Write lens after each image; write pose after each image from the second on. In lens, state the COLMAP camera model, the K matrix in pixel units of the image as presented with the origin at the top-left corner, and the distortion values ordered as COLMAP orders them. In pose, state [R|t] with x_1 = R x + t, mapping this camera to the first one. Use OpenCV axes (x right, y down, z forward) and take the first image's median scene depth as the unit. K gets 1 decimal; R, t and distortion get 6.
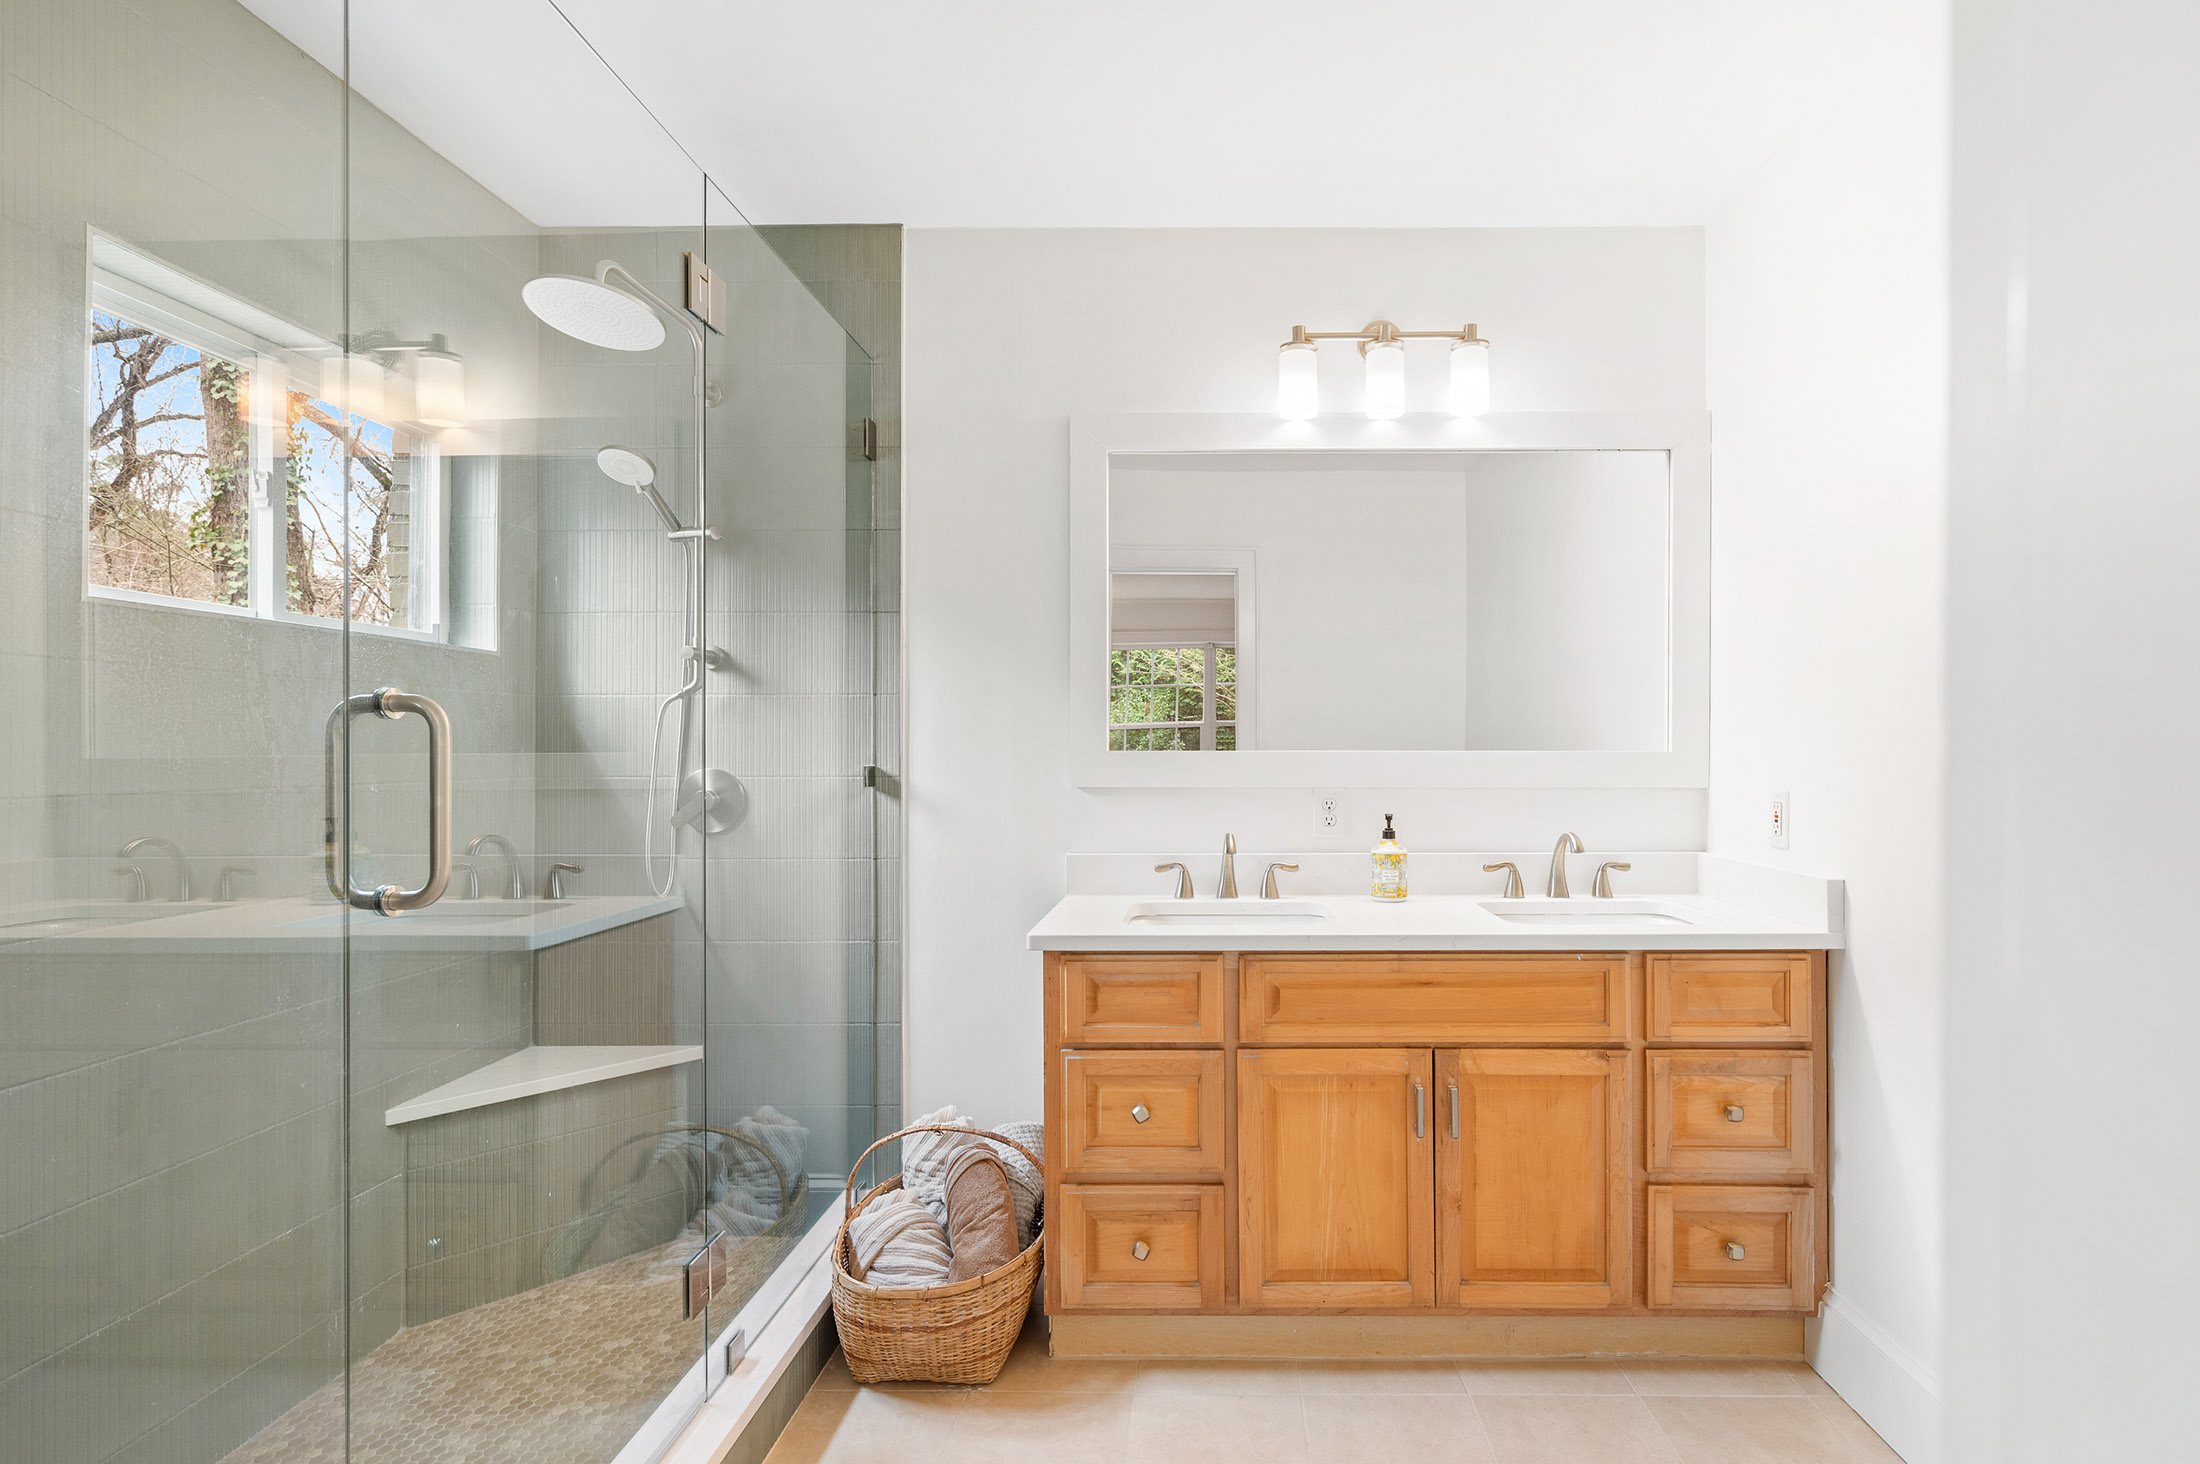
lens RADIAL K [[1034.4, 0, 1204.9], [0, 1034.4, 748.9], [0, 0, 1]] dist [0.000778, -0.000058]
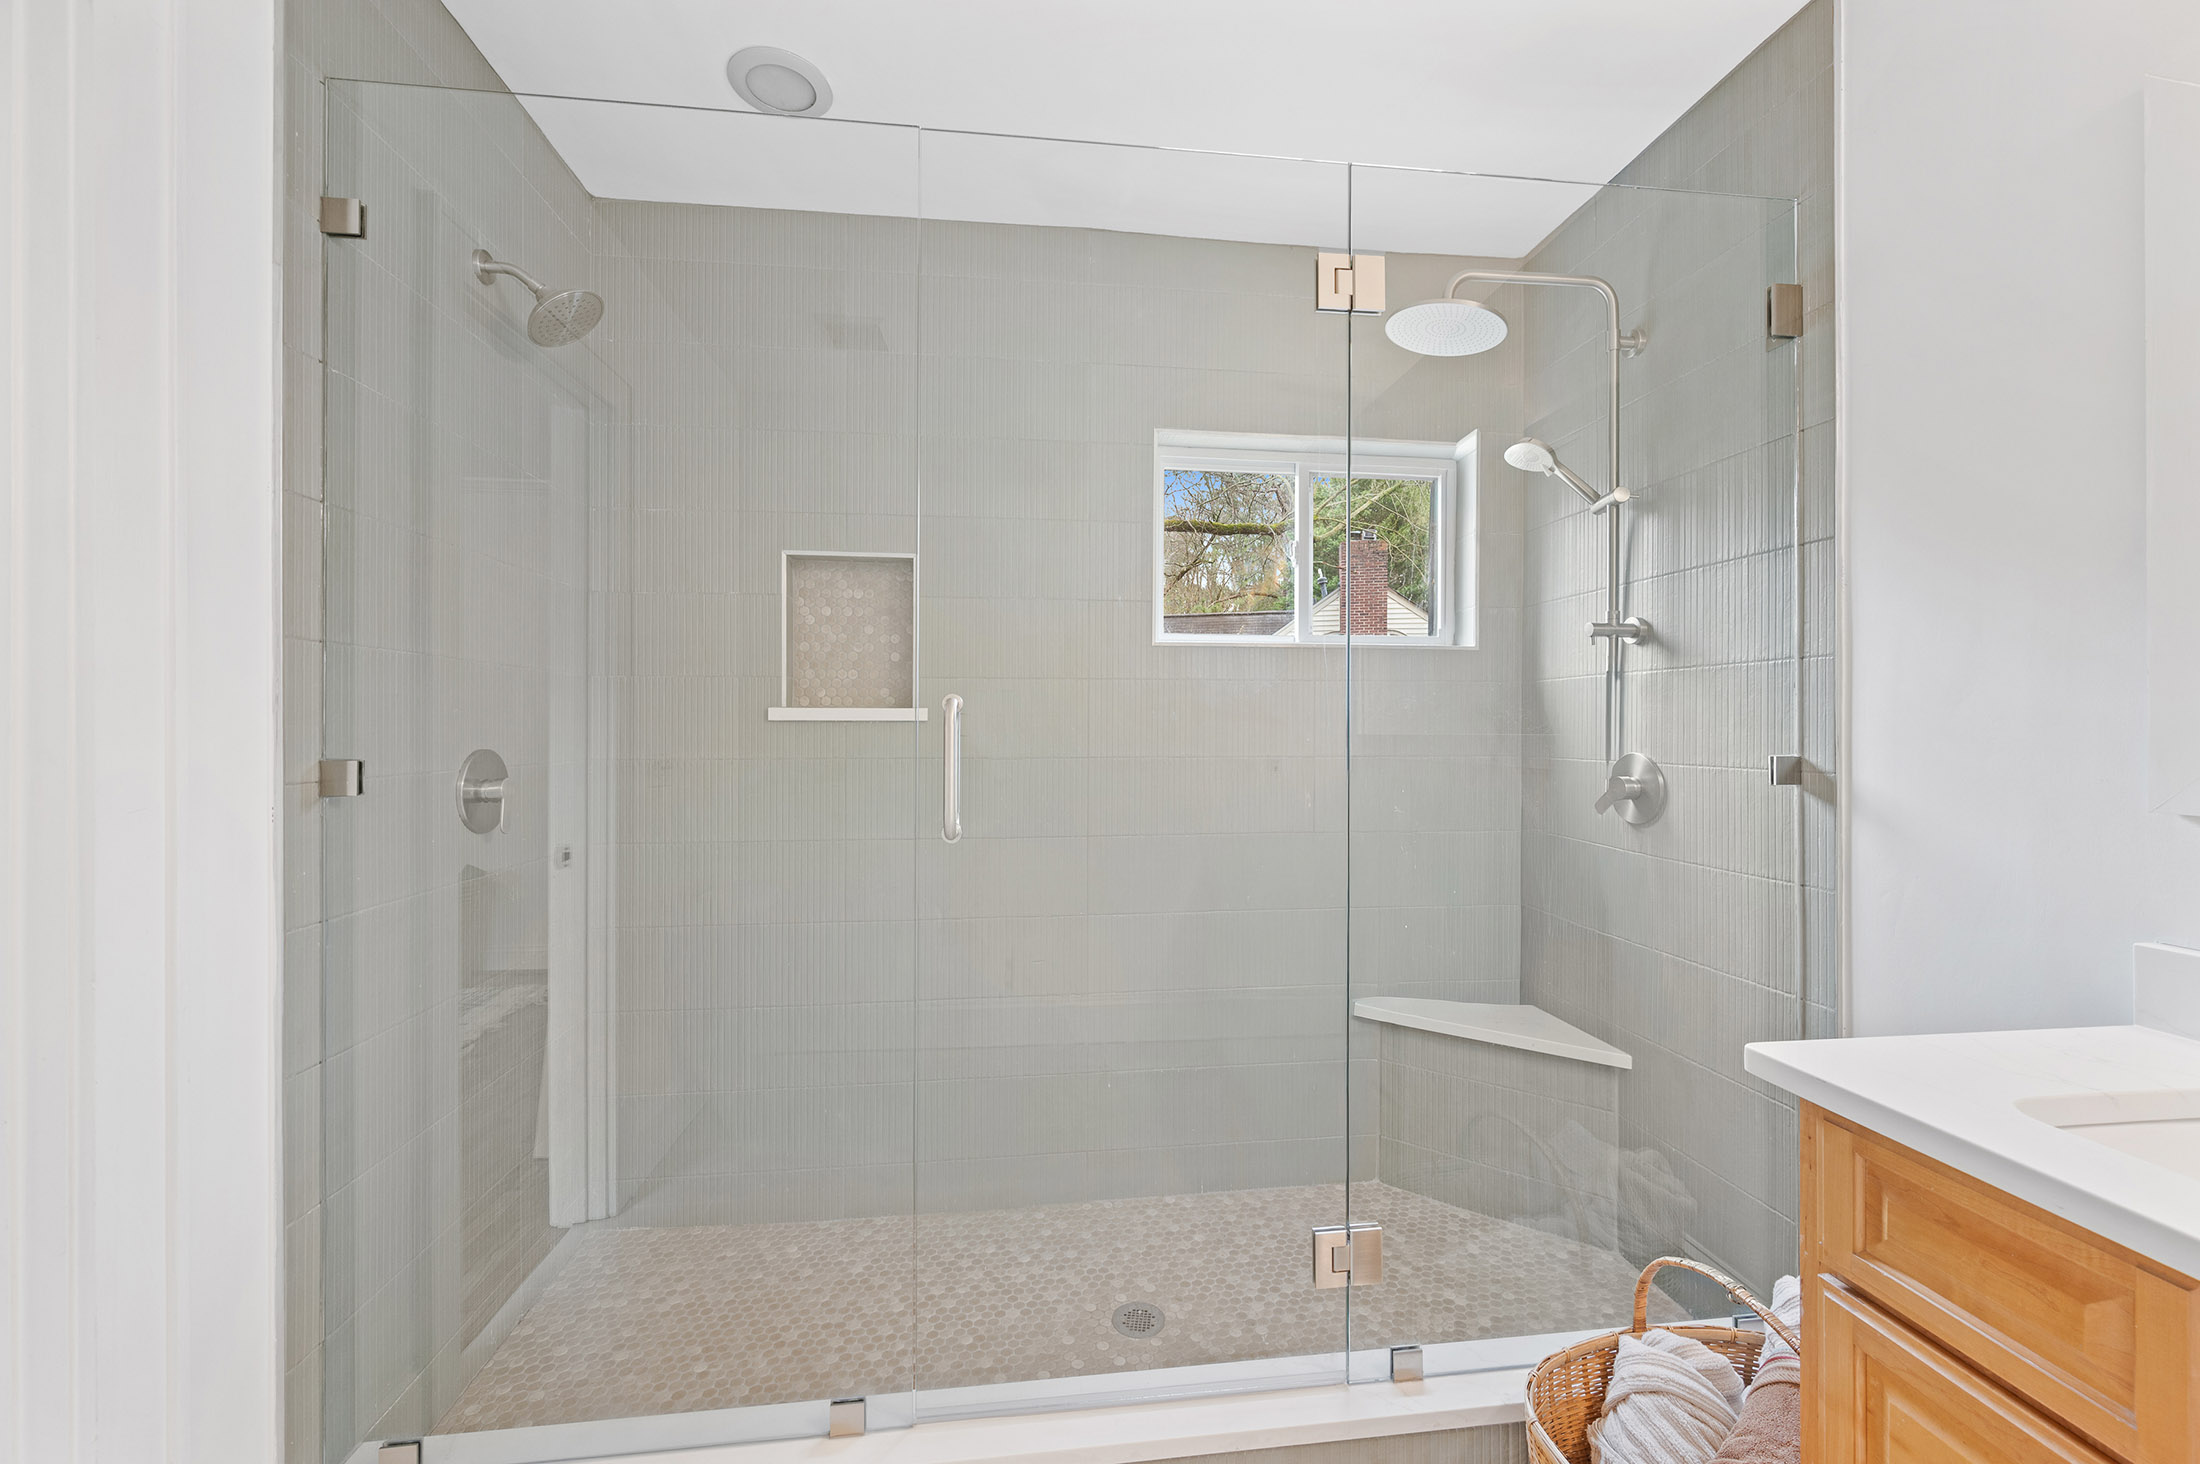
lens RADIAL K [[872.1, 0, 1111.8], [0, 872.1, 723.3], [0, 0, 1]] dist [-0.001336, -0.000056]
pose [[0.145837, -0.003465, -0.989303, 0.214439], [-0.008030, 0.999957, -0.004686, -0.000207], [0.989276, 0.008627, 0.145803, 0.435128]]
